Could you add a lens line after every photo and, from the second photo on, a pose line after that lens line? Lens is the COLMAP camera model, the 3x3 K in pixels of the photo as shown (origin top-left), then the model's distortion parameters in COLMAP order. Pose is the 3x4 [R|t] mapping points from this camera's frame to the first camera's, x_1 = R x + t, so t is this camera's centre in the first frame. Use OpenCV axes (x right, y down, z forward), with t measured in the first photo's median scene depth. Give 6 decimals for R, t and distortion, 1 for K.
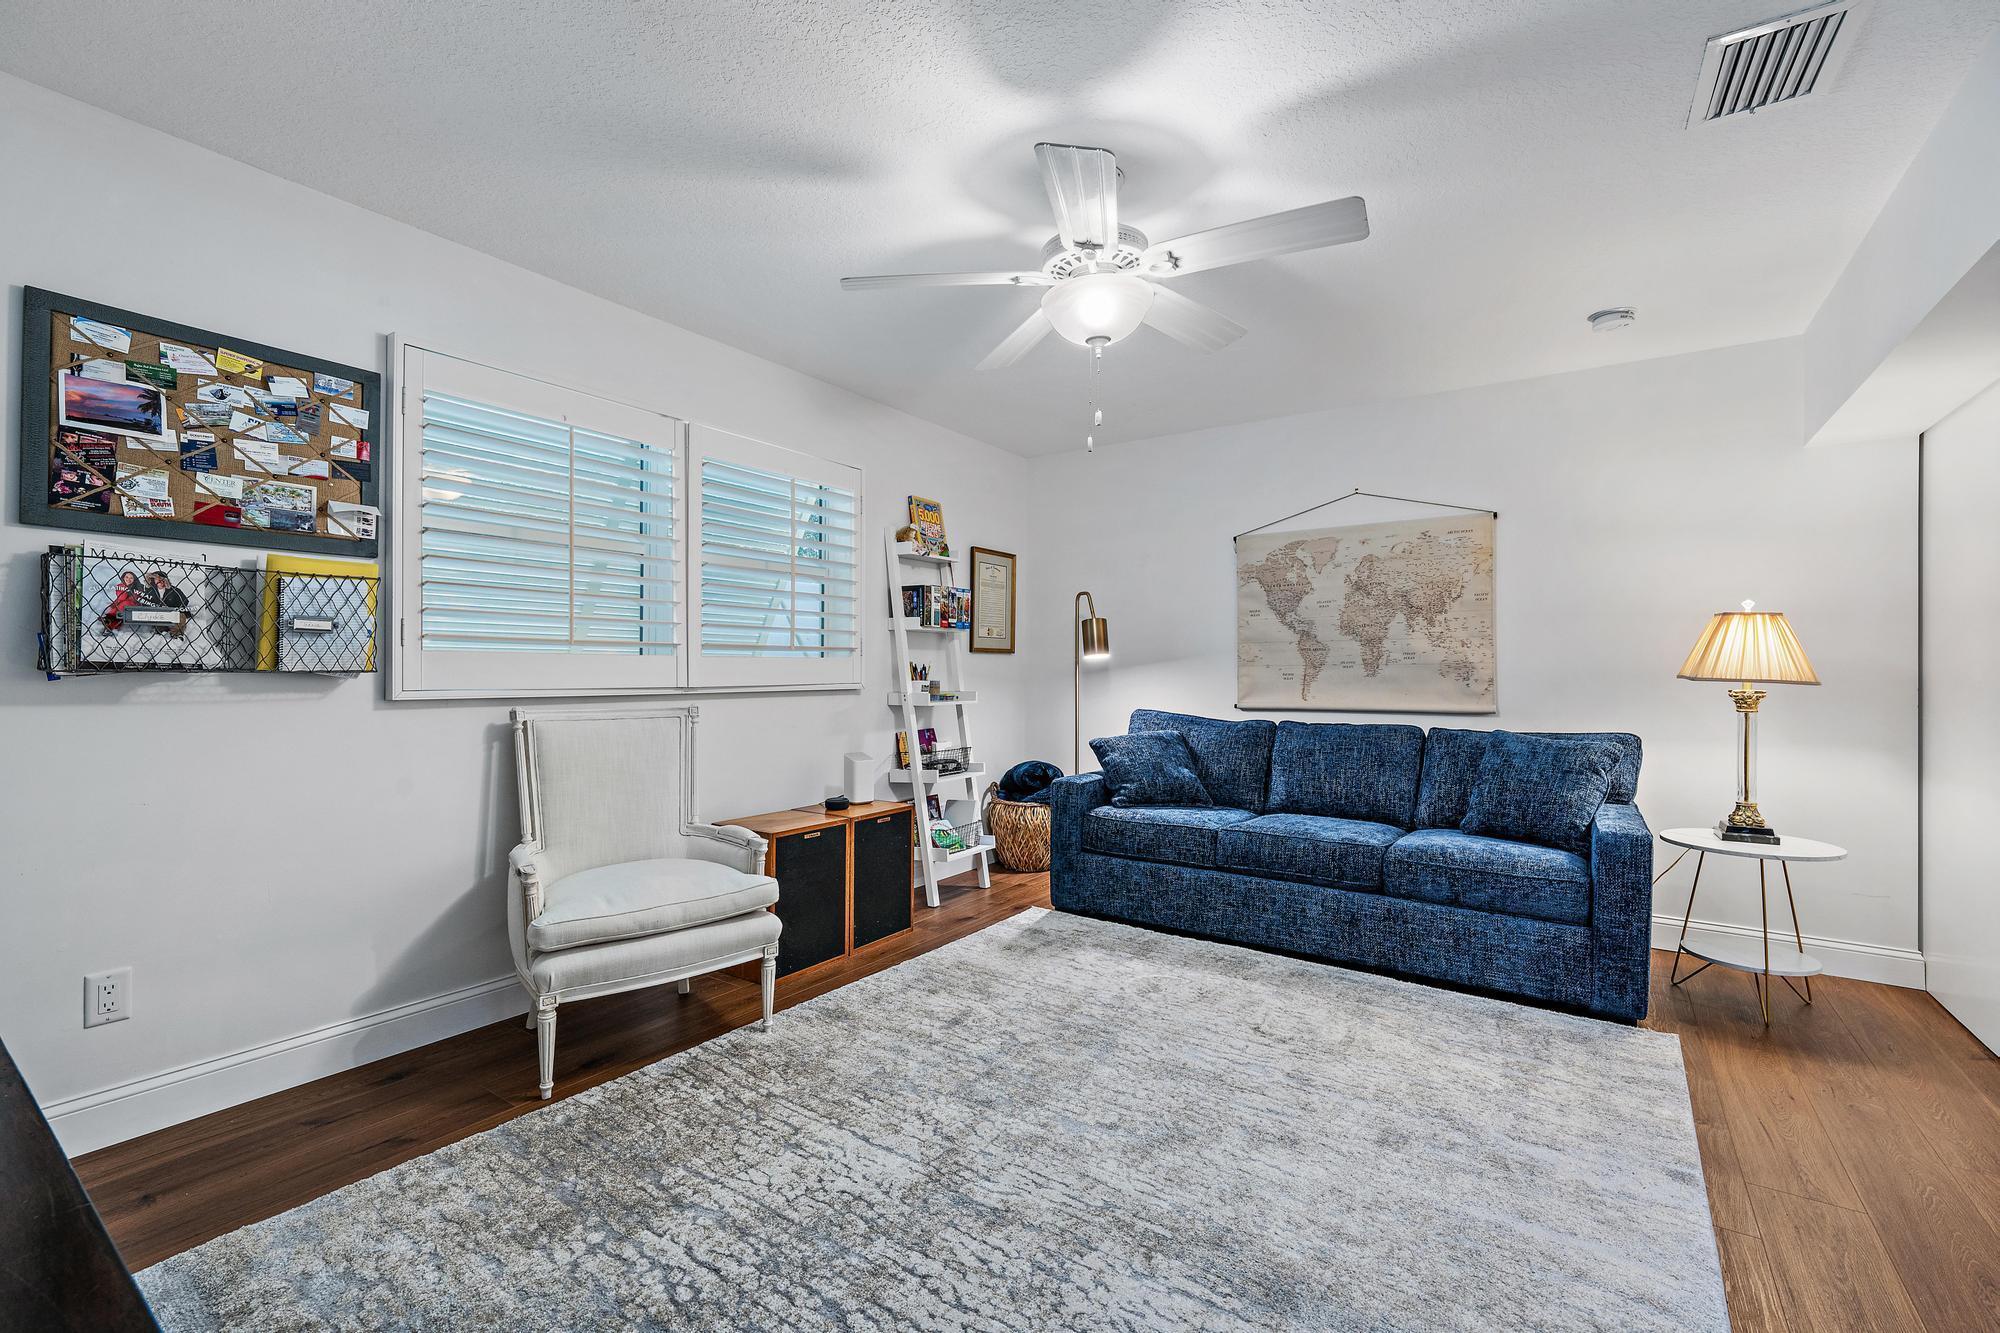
lens RADIAL K [[861.2, 0, 997.4], [0, 861.2, 662.3], [0, 0, 1]] dist [-0.000156, -0.000175]
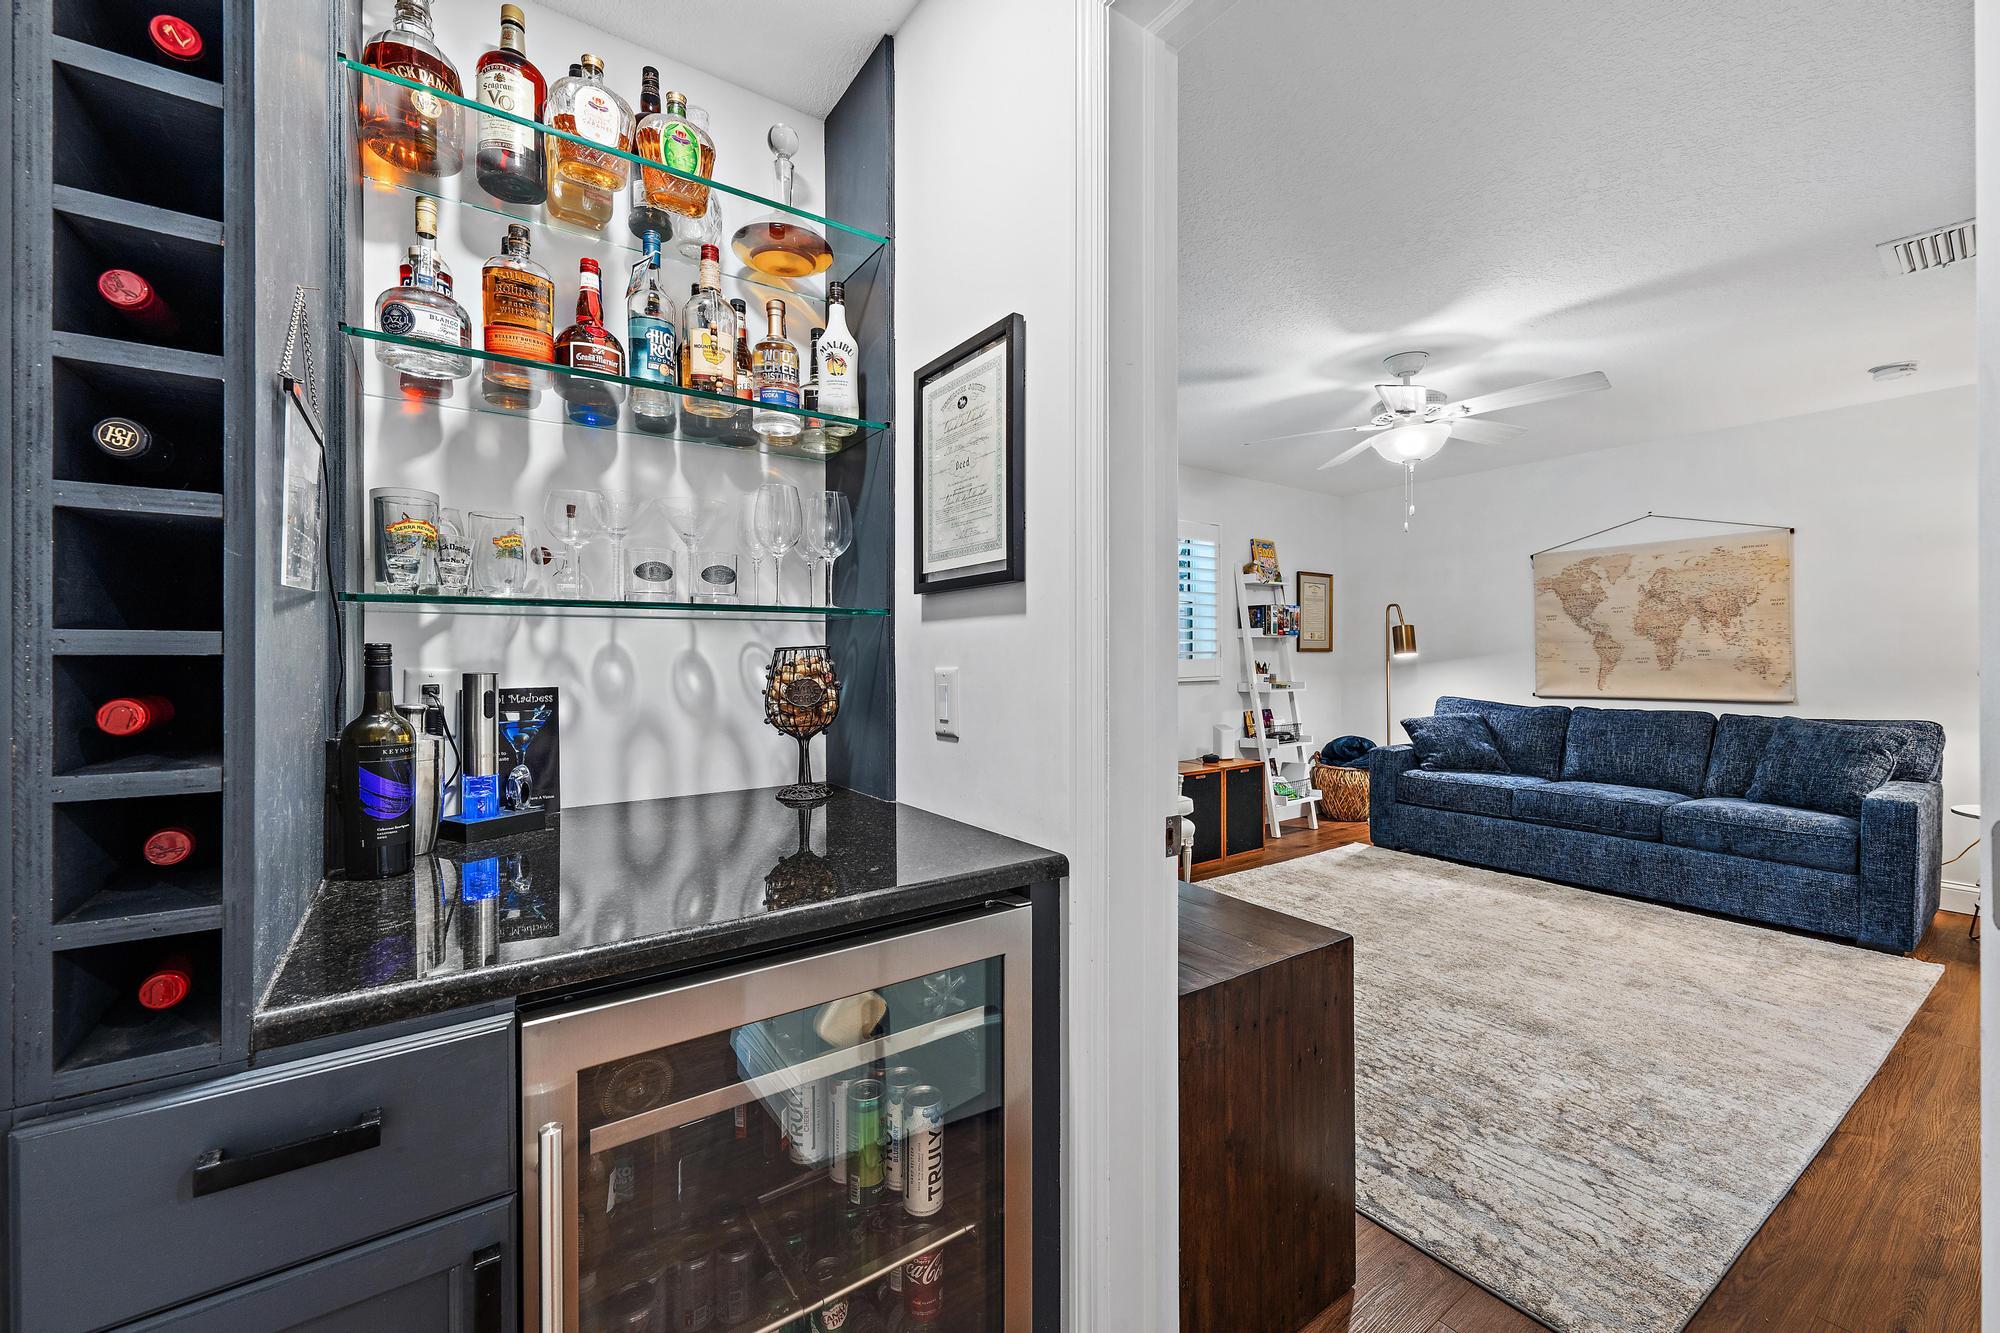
lens RADIAL K [[787.0, 0, 992.1], [0, 787.0, 653.5], [0, 0, 1]] dist [-0.002427, -0.000366]
pose [[0.936480, -0.010066, -0.350576, -0.076056], [0.011312, 0.999935, 0.001504, -0.026152], [0.350538, -0.005374, 0.936533, -0.467737]]
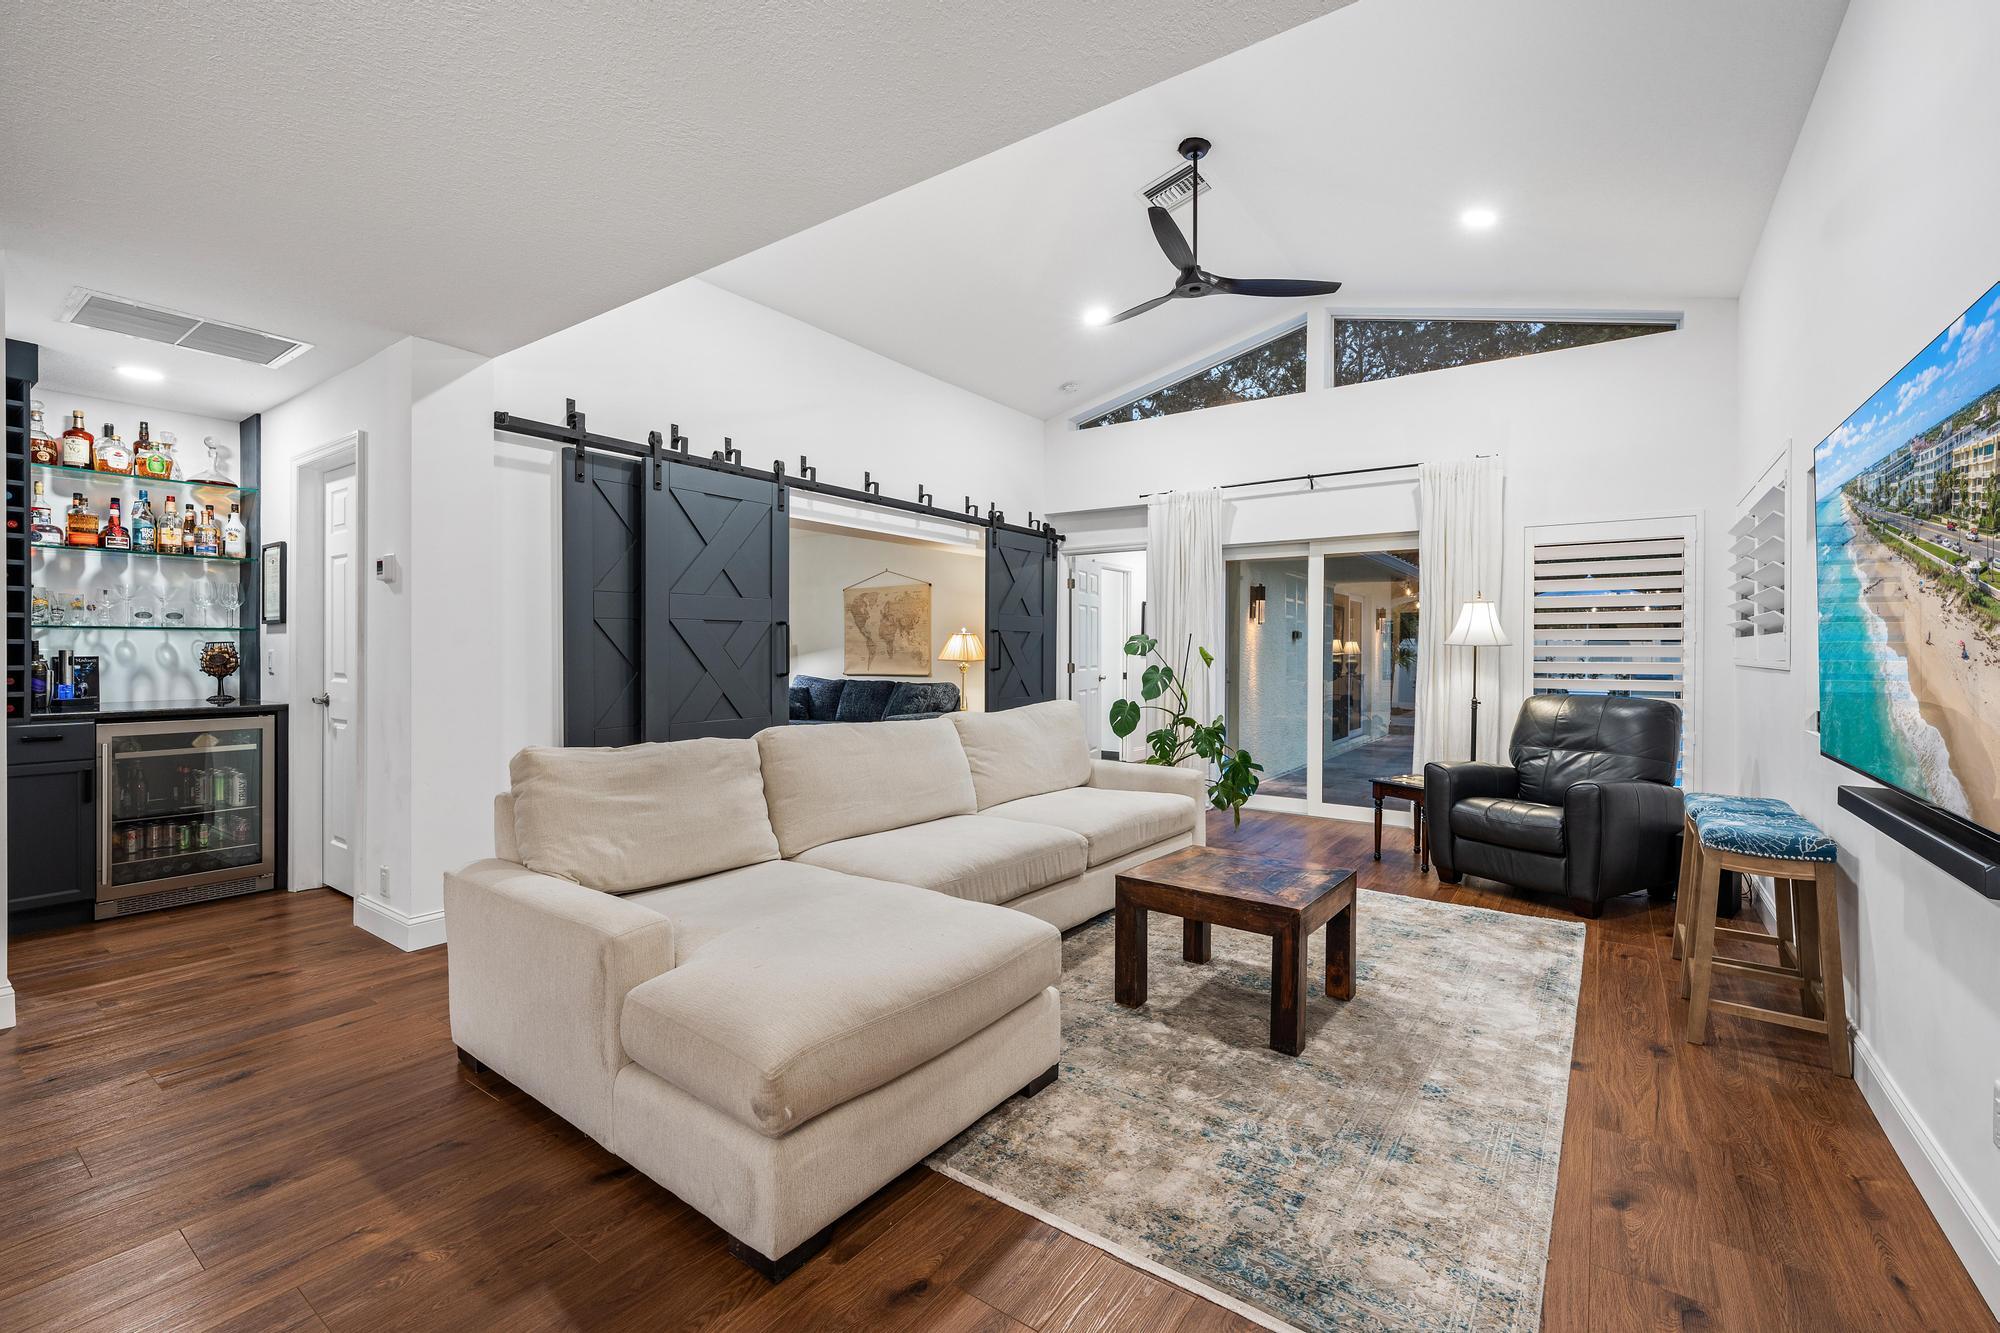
lens RADIAL K [[850.6, 0, 1003.3], [0, 850.6, 653.0], [0, 0, 1]] dist [-0.001083, -0.000098]
pose [[0.999785, -0.000165, -0.020727, 1.048097], [0.000398, 0.999936, 0.011263, -0.028669], [0.020723, -0.011269, 0.999722, -1.499476]]
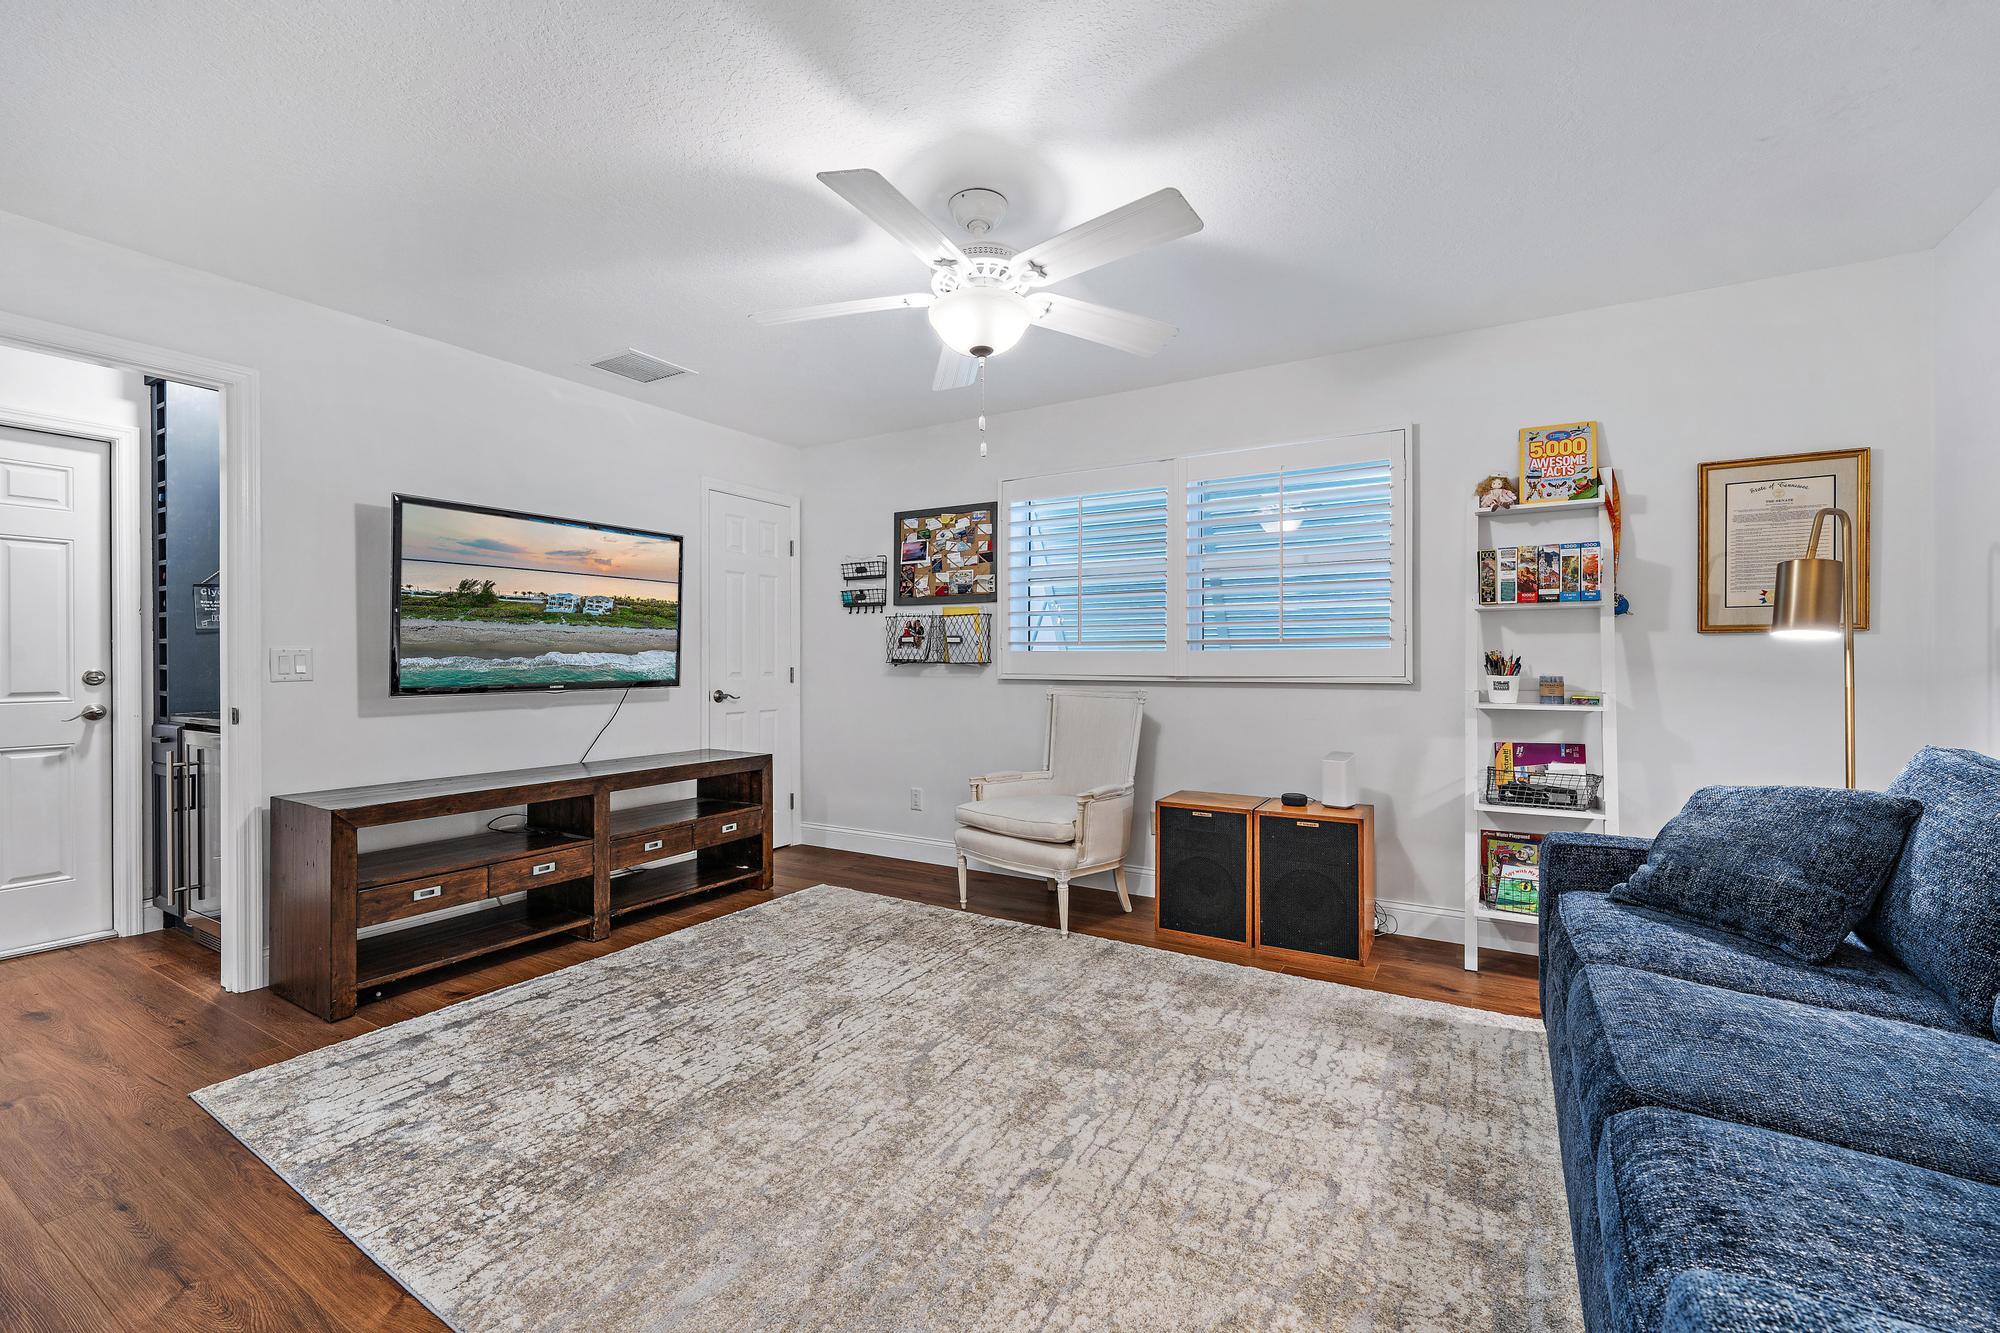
lens RADIAL K [[842.0, 0, 996.6], [0, 842.0, 660.3], [0, 0, 1]] dist [-0.002080, -0.000113]
pose [[0.060683, -0.005188, -0.998144, 0.892126], [0.008422, 0.999954, -0.004685, 0.010923], [0.998122, -0.008122, 0.060724, 0.734435]]
